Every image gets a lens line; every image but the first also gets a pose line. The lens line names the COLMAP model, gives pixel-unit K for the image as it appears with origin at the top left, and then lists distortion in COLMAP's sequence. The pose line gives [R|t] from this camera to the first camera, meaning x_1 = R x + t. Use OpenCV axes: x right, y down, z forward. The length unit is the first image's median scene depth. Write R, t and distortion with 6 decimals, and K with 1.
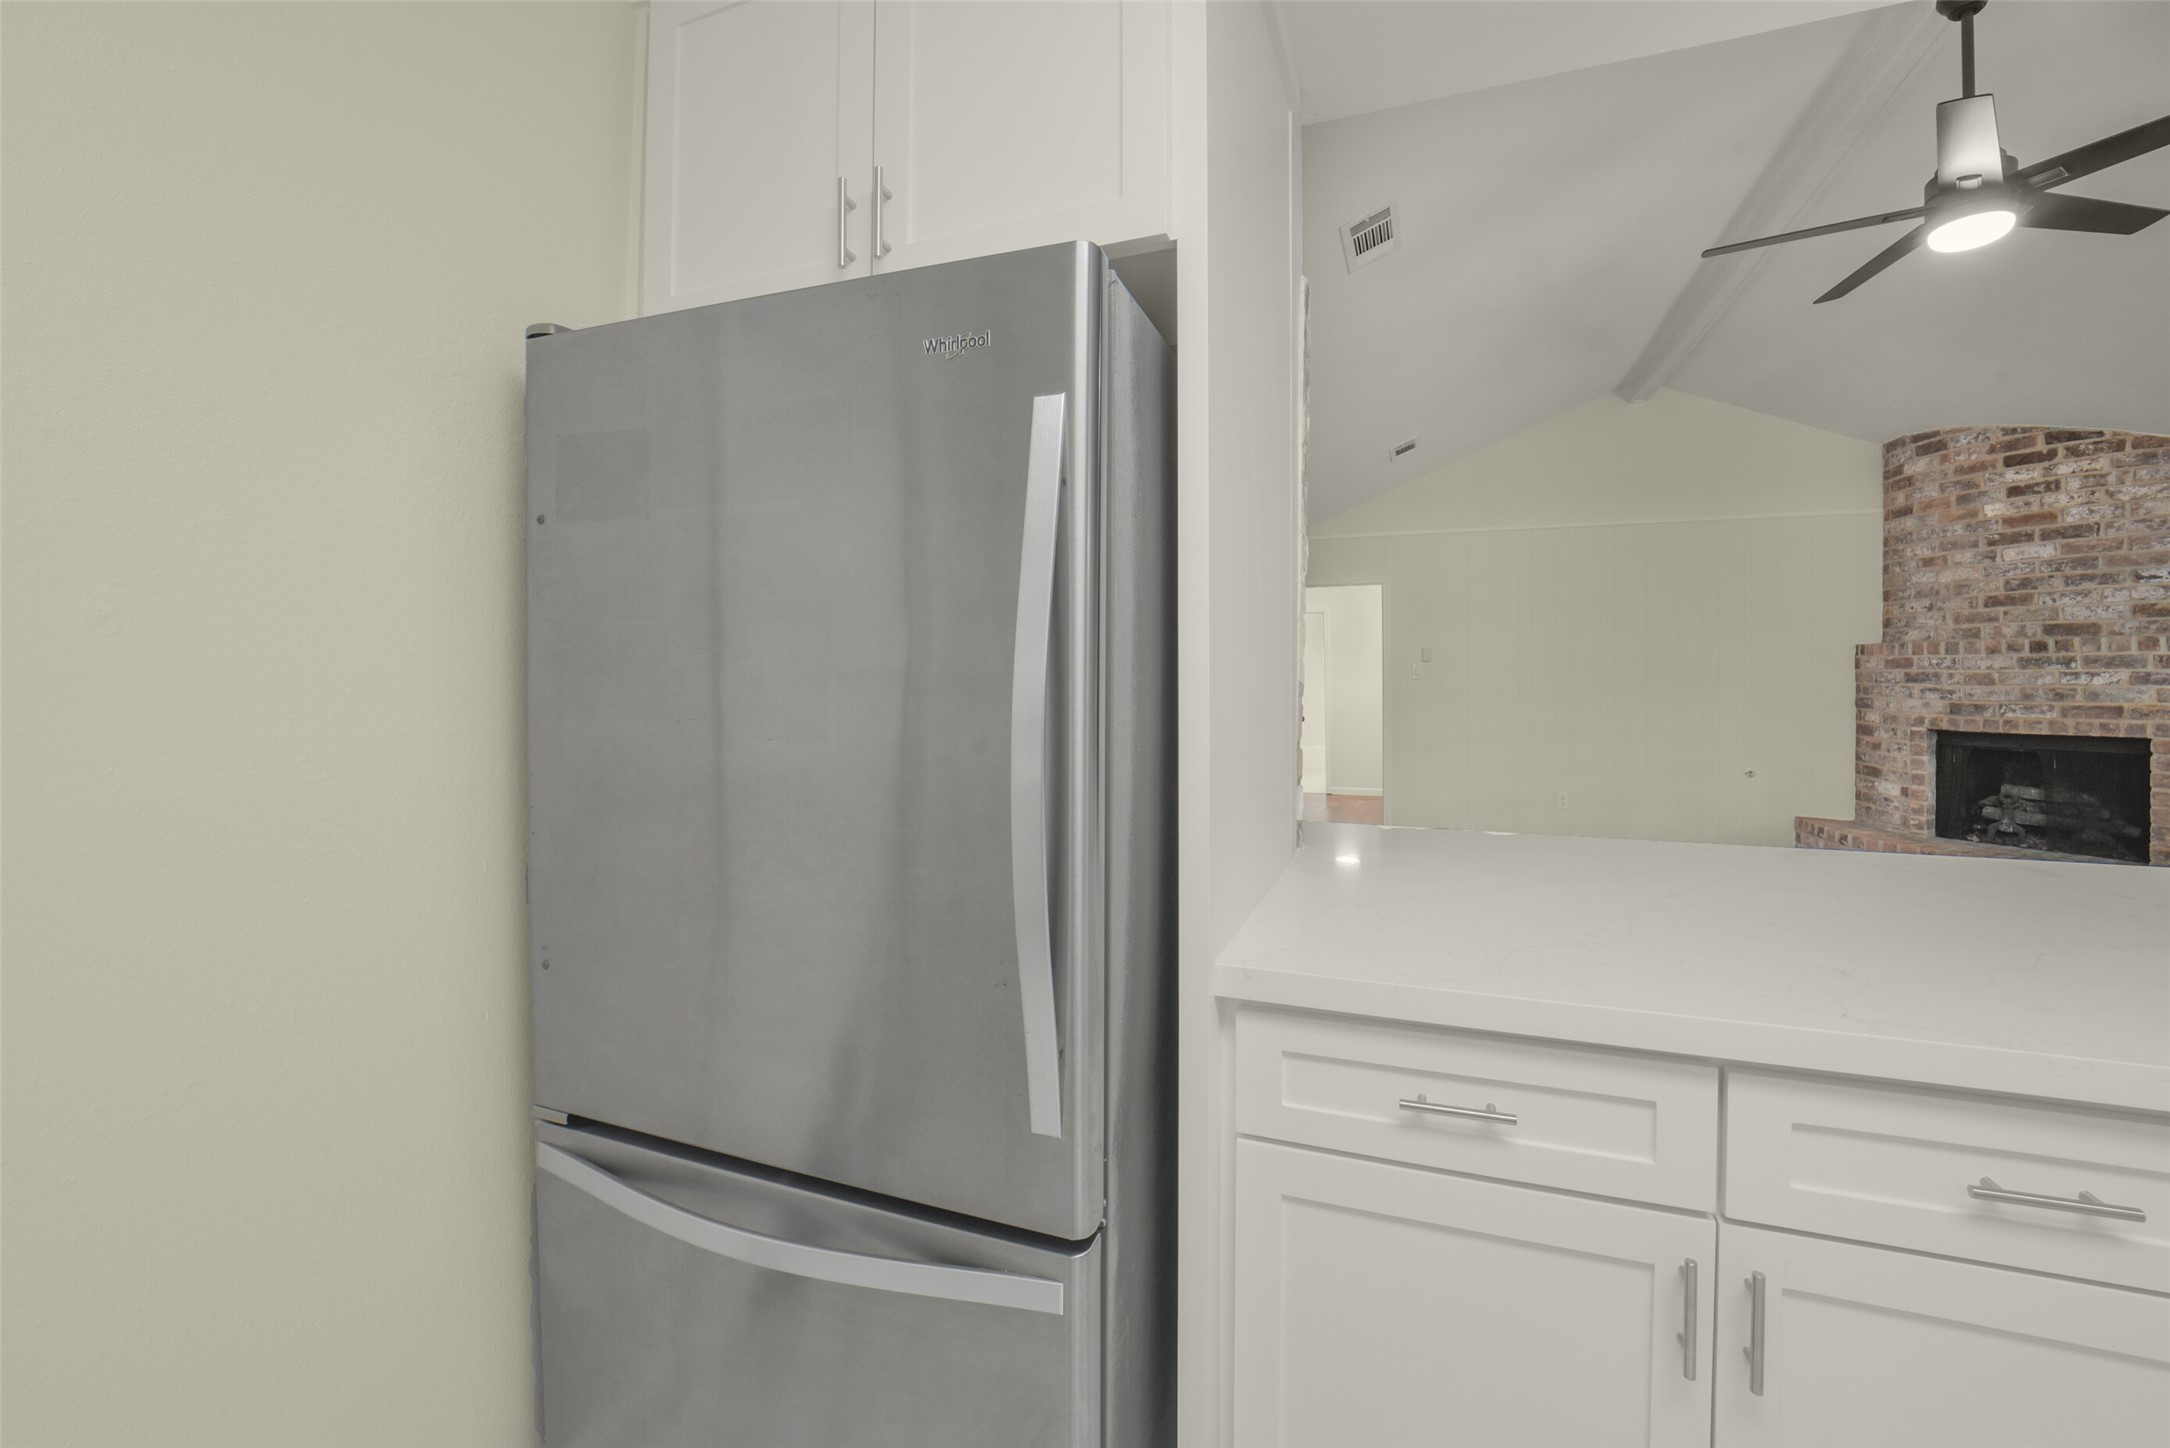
lens RADIAL K [[860.9, 0, 1093.5], [0, 860.9, 687.3], [0, 0, 1]] dist [-0.037524, 0.008090]
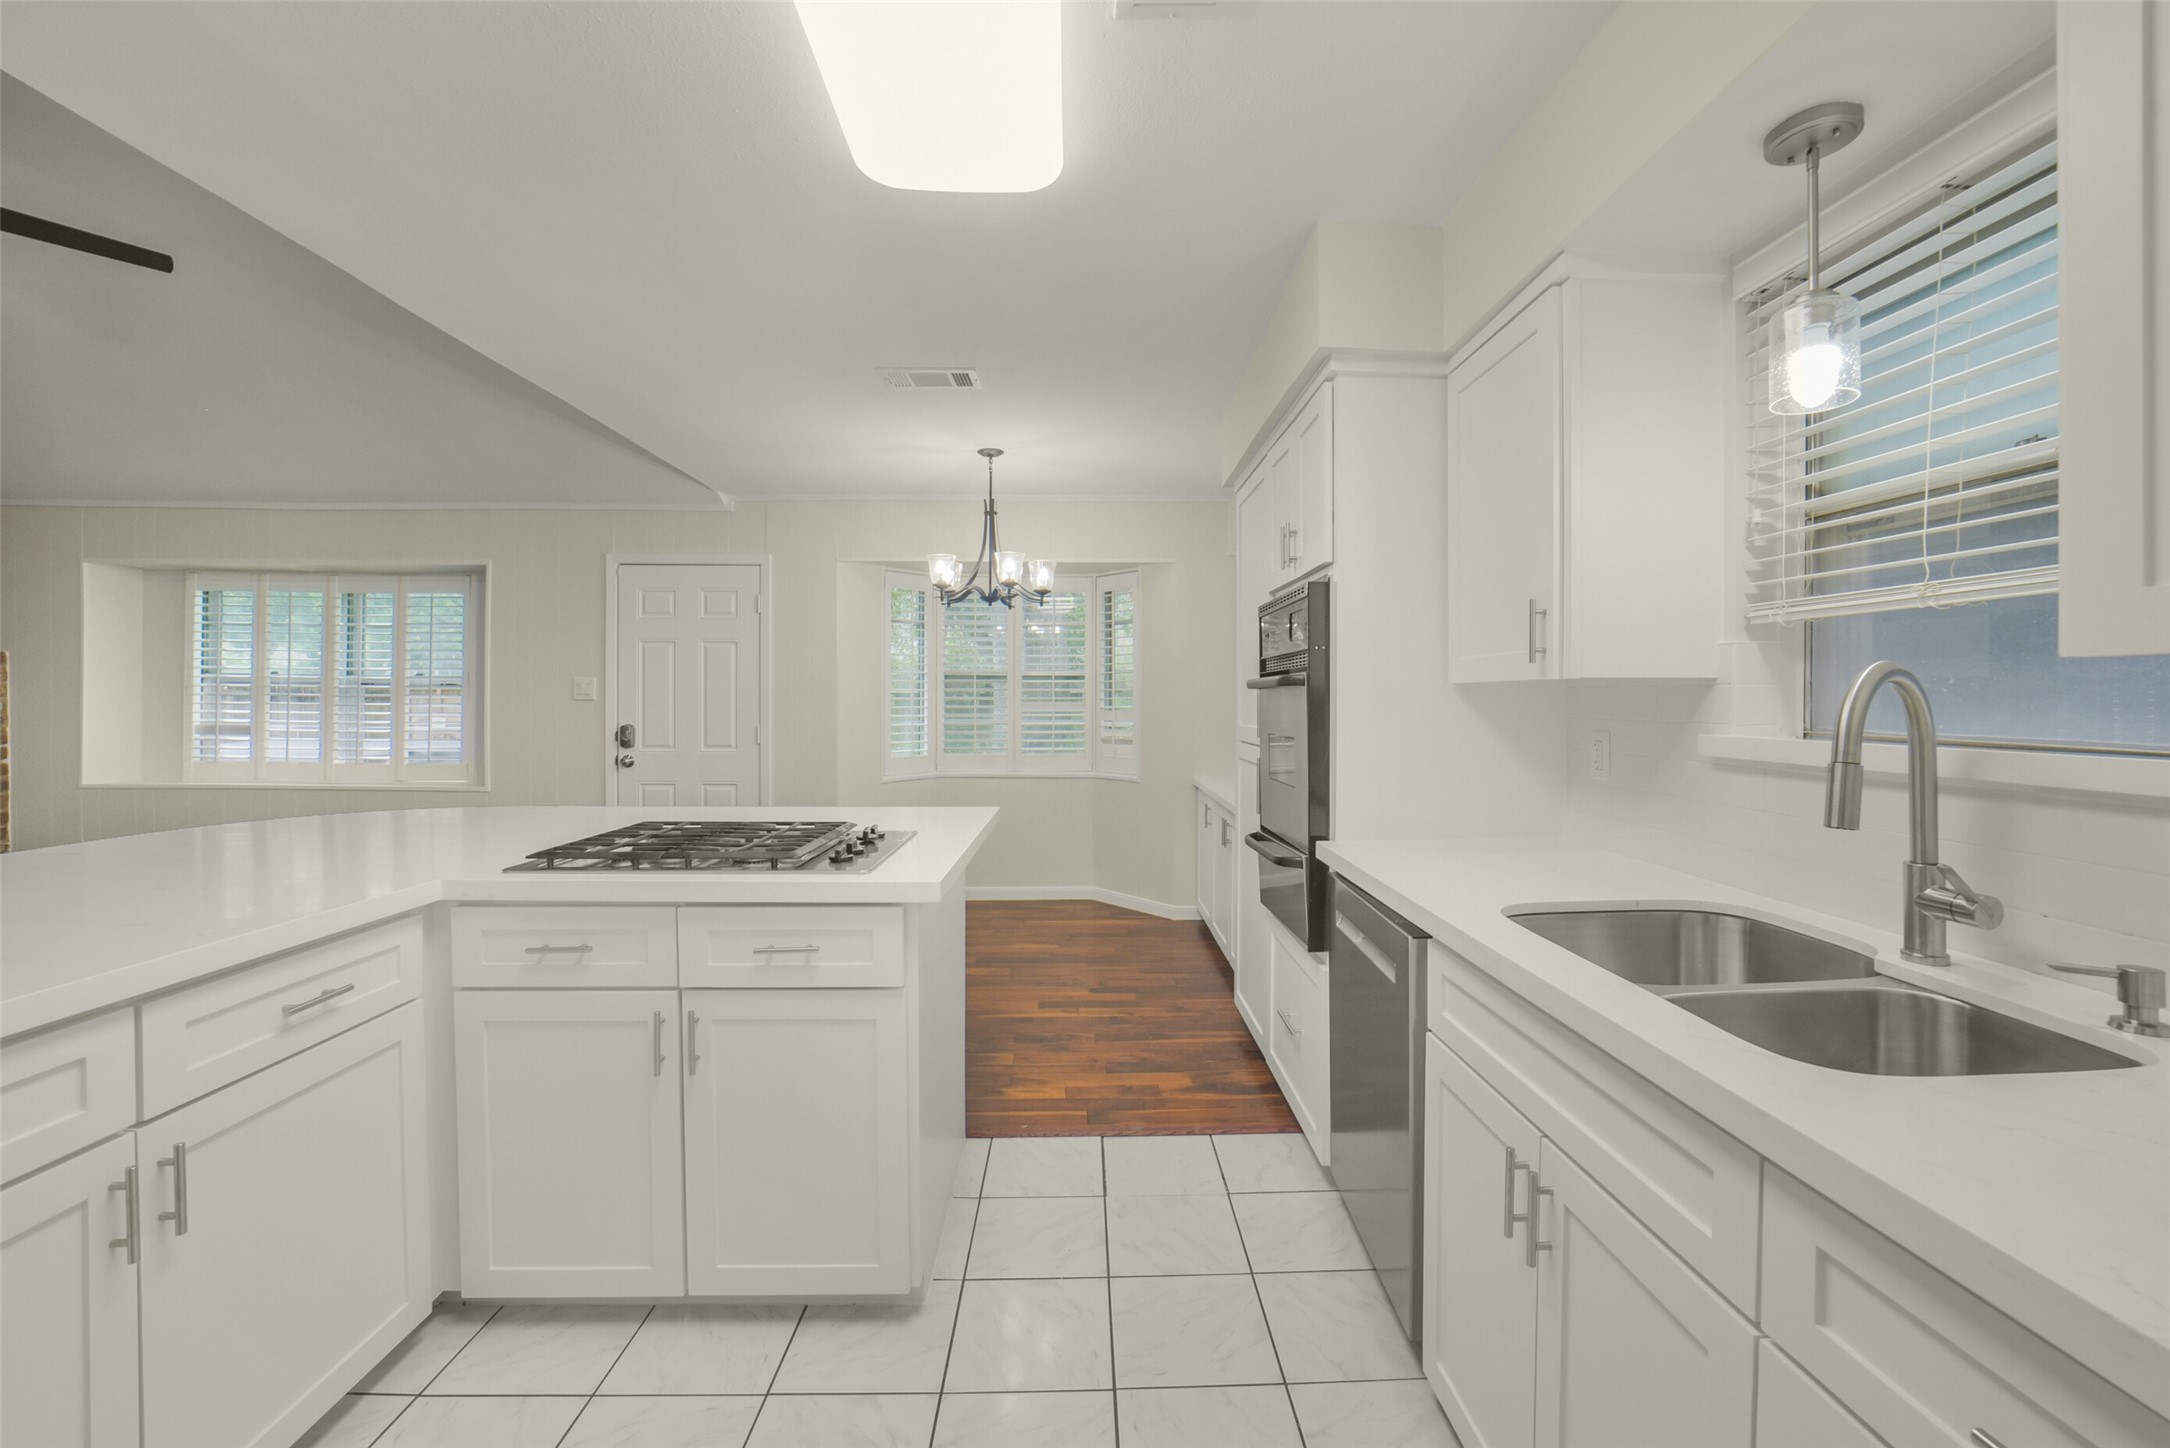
lens RADIAL K [[860.9, 0, 1118.3], [0, 860.9, 711.5], [0, 0, 1]] dist [-0.037524, 0.008090]
pose [[-0.408186, -0.012237, 0.912817, -0.161639], [0.000588, 0.999906, 0.013667, 0.001031], [-0.912899, 0.006115, -0.408140, 0.029086]]
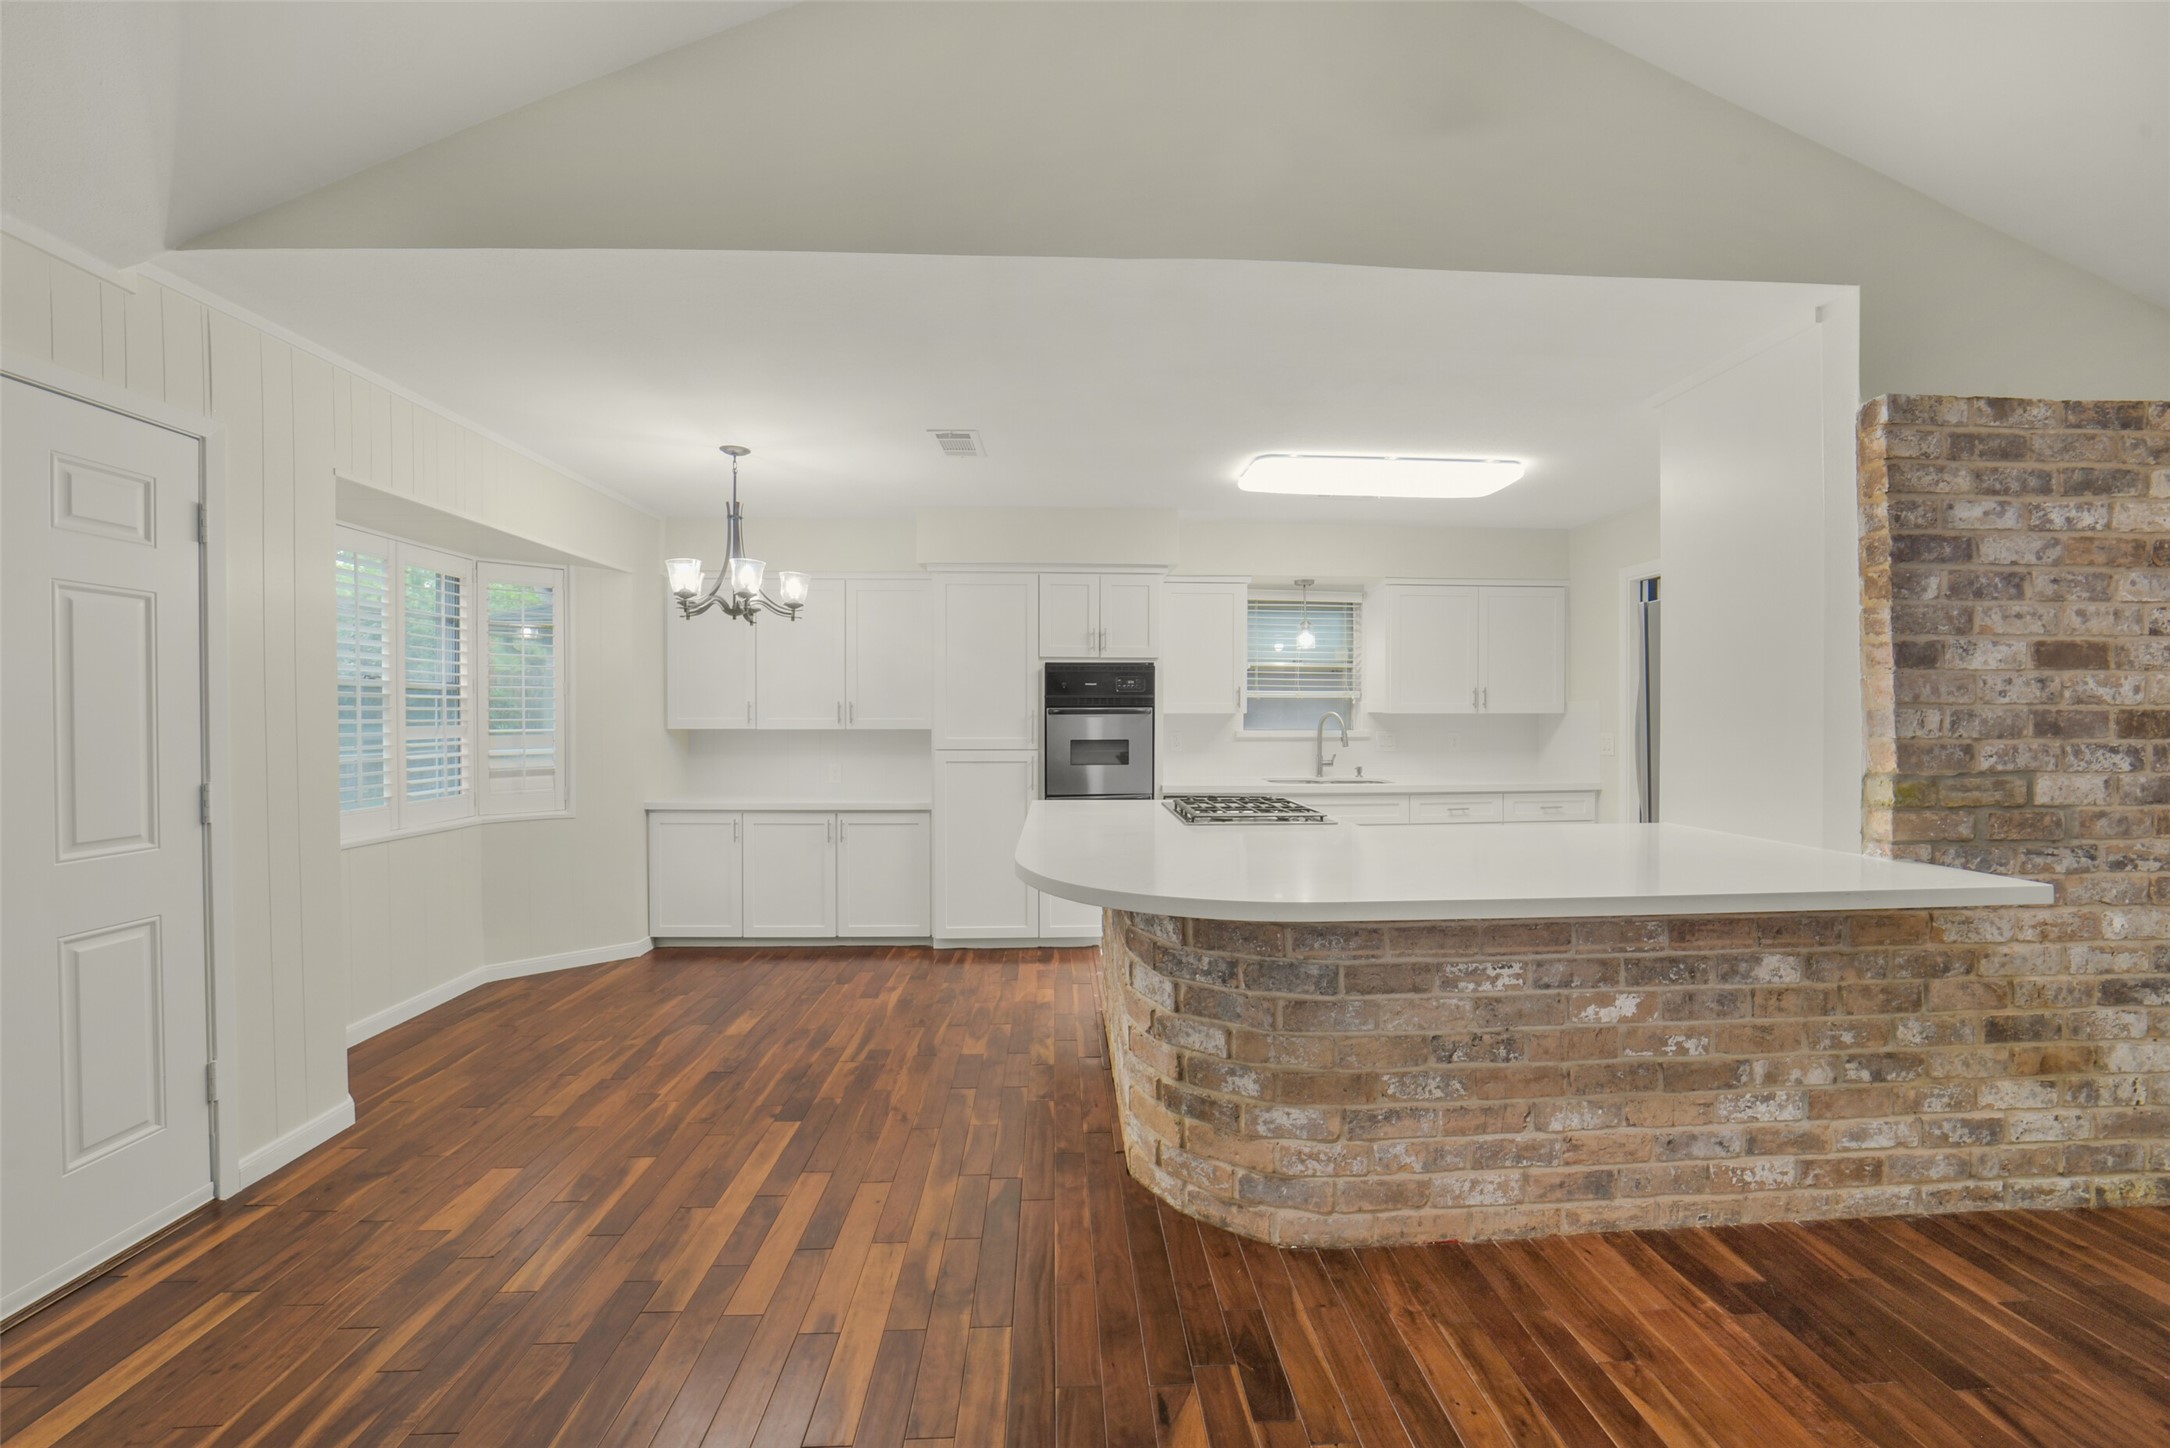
lens RADIAL K [[860.9, 0, 1098.5], [0, 860.9, 725.7], [0, 0, 1]] dist [-0.037524, 0.008090]
pose [[-0.911558, 0.005512, -0.411135, 0.647955], [-0.000048, 0.999909, 0.013513, -0.006220], [0.411172, 0.012337, -0.911474, 0.604007]]
